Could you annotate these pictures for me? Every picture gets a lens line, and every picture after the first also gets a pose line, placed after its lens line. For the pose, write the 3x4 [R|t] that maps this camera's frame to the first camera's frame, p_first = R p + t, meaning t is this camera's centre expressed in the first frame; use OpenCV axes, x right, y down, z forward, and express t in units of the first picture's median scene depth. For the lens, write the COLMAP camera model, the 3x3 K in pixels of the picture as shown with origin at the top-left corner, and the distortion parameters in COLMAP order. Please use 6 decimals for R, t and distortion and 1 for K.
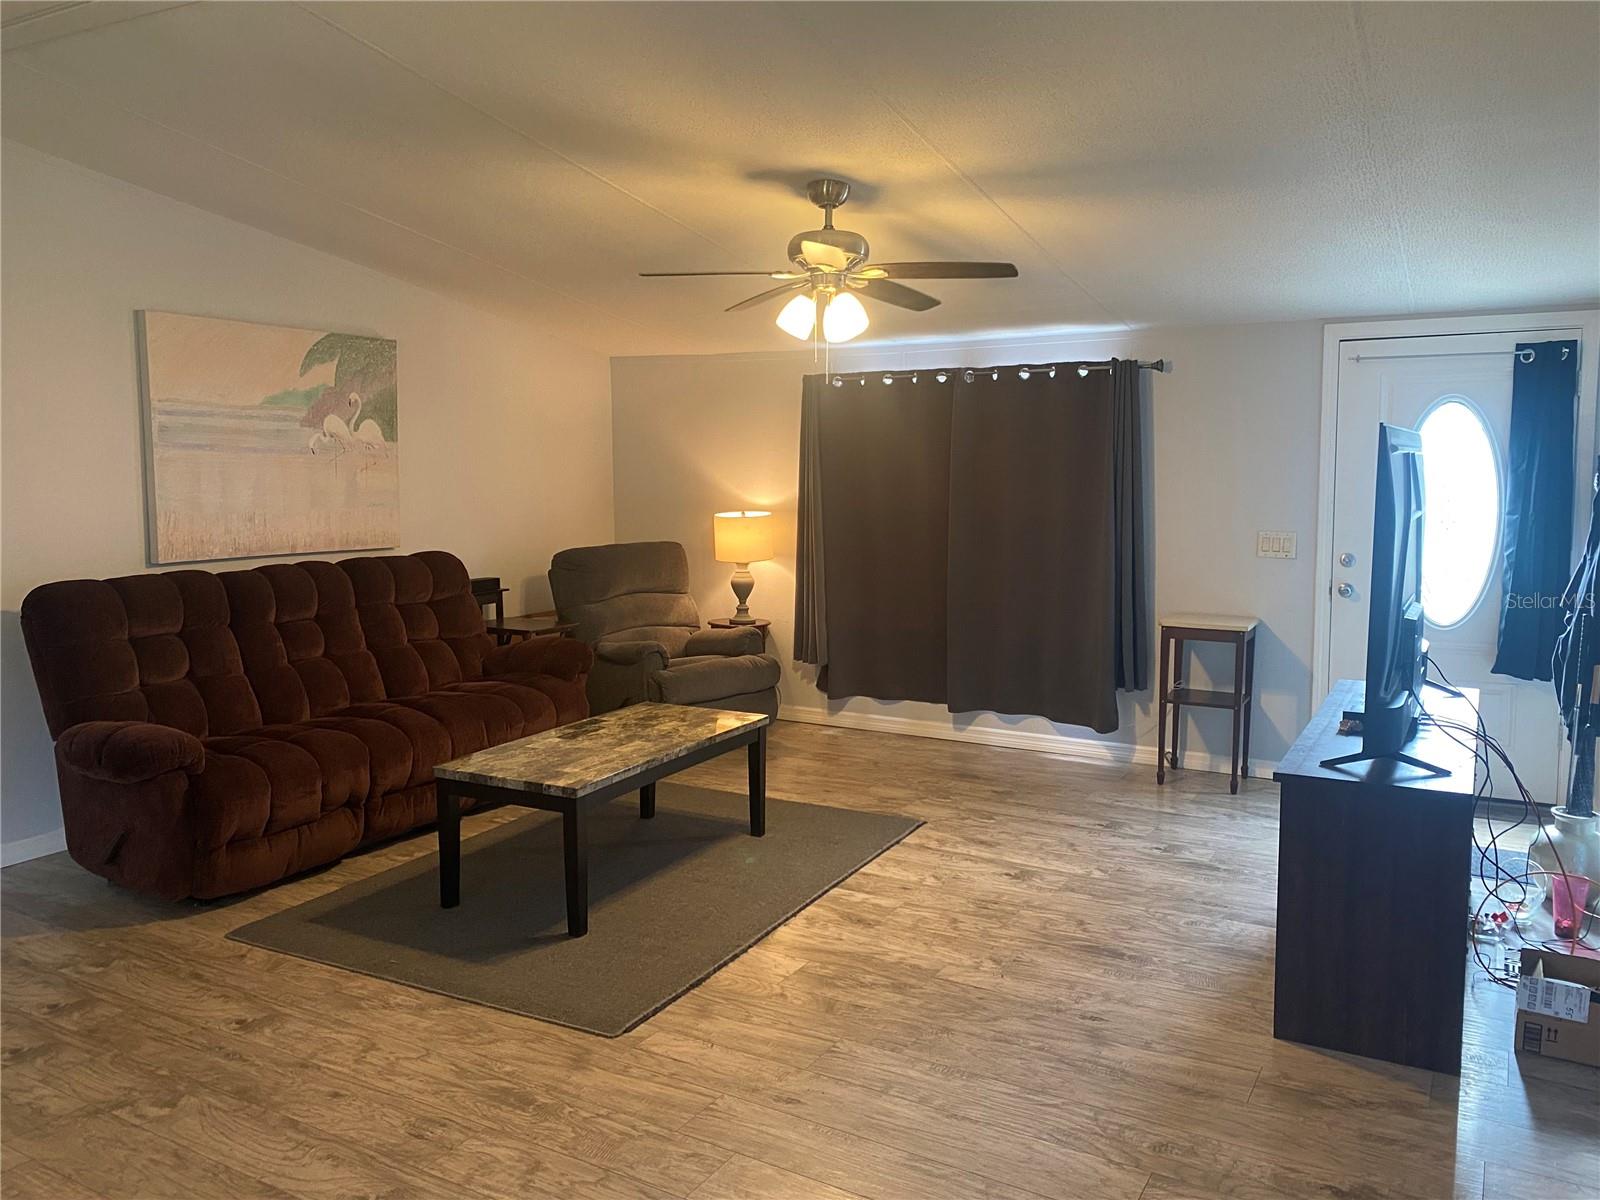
lens RADIAL K [[1205.3, 0, 797.2], [0, 1205.3, 581.4], [0, 0, 1]] dist [0.055106, -0.081777]
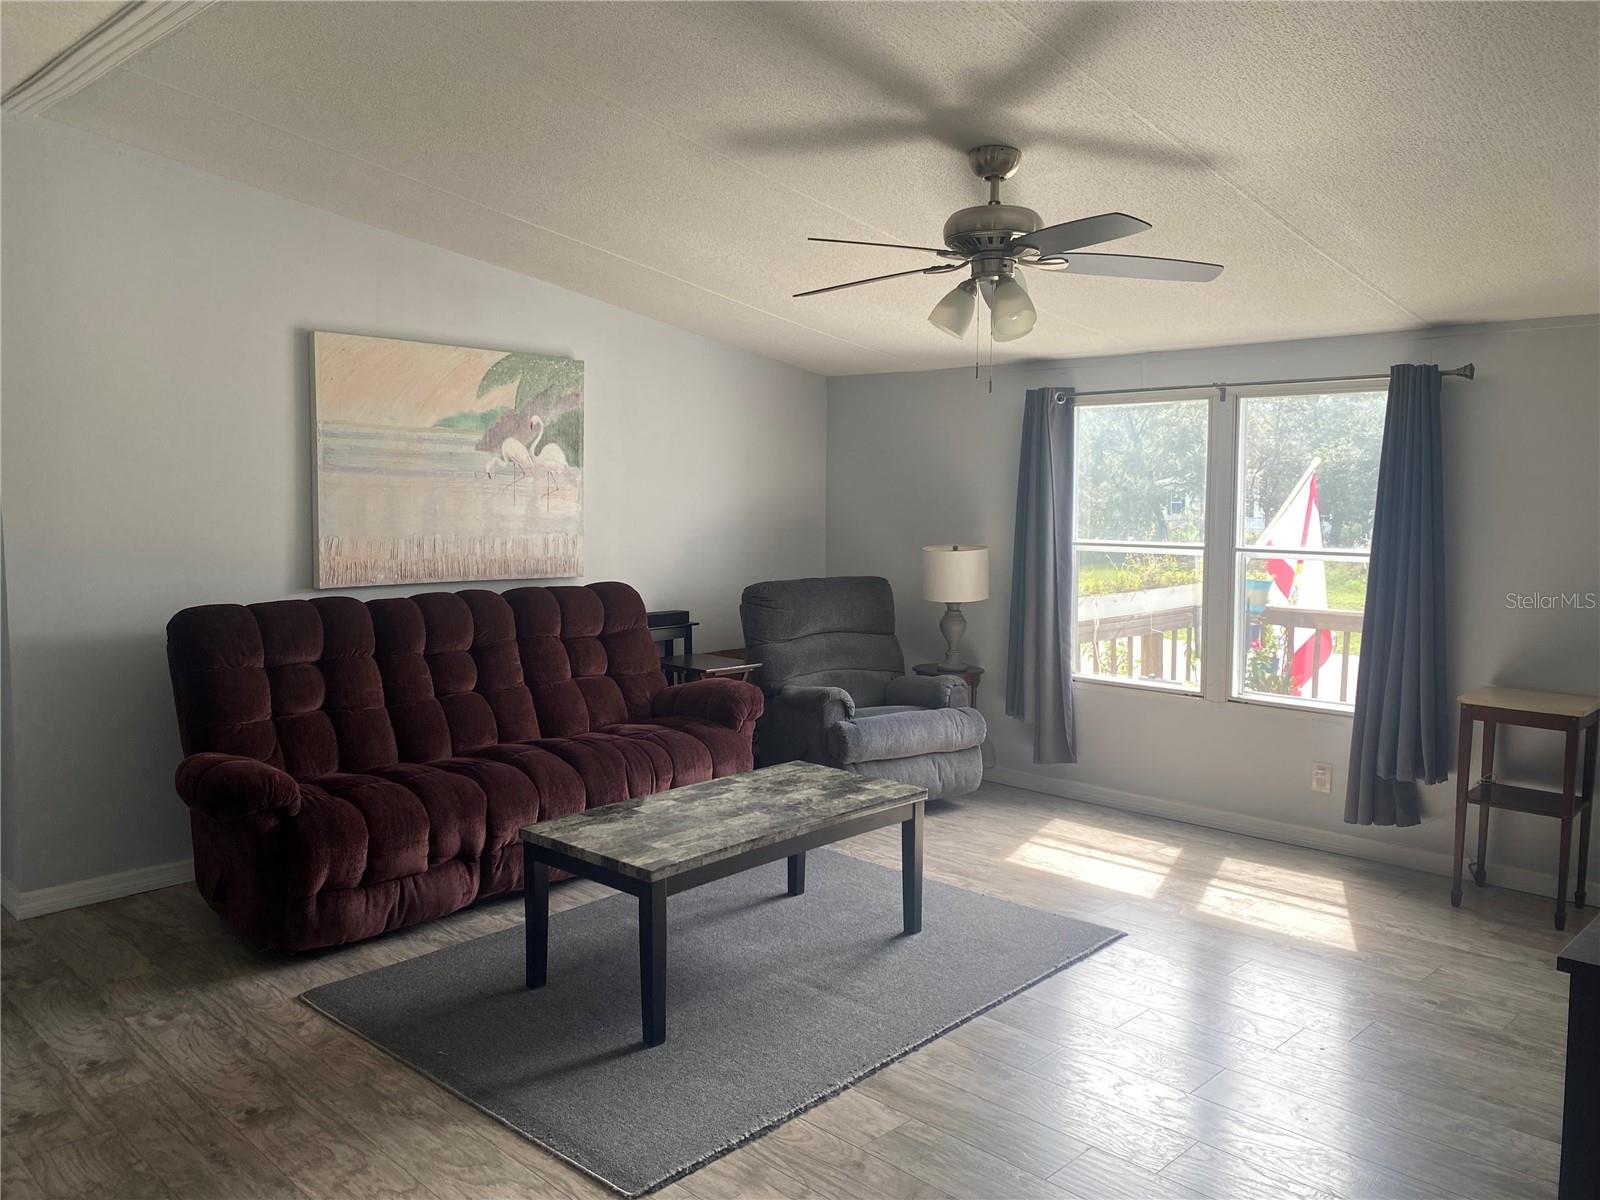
lens RADIAL K [[1205.3, 0, 797.2], [0, 1205.3, 581.4], [0, 0, 1]] dist [0.055106, -0.081777]
pose [[0.966640, 0.025473, -0.254869, 0.100665], [-0.031553, 0.999306, -0.019795, -0.014046], [0.254188, 0.027177, 0.966773, 0.159898]]
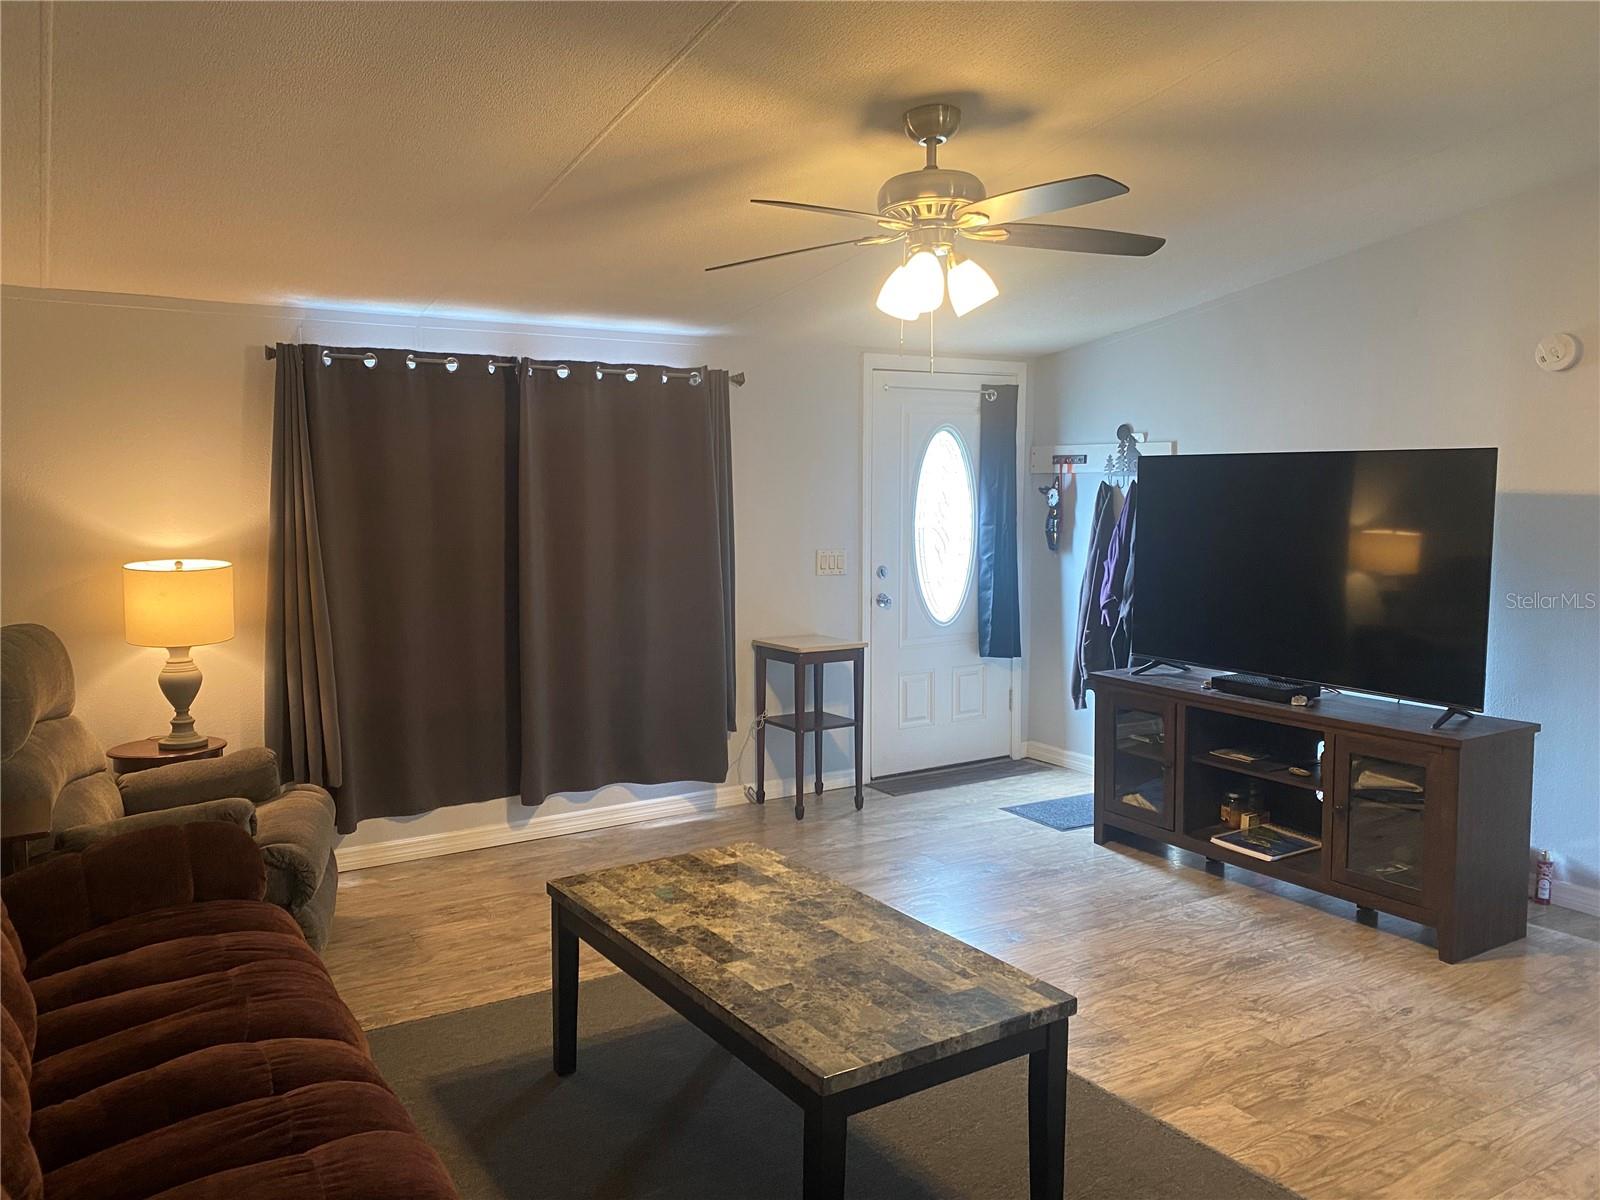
lens RADIAL K [[1210.3, 0, 800.0], [0, 1210.3, 600.0], [0, 0, 1]] dist [0.046361, -0.046407]
pose [[0.485091, -0.083447, 0.870473, -0.620554], [0.085653, 0.995184, 0.047670, -0.060472], [-0.870259, 0.051434, 0.489902, 0.636412]]
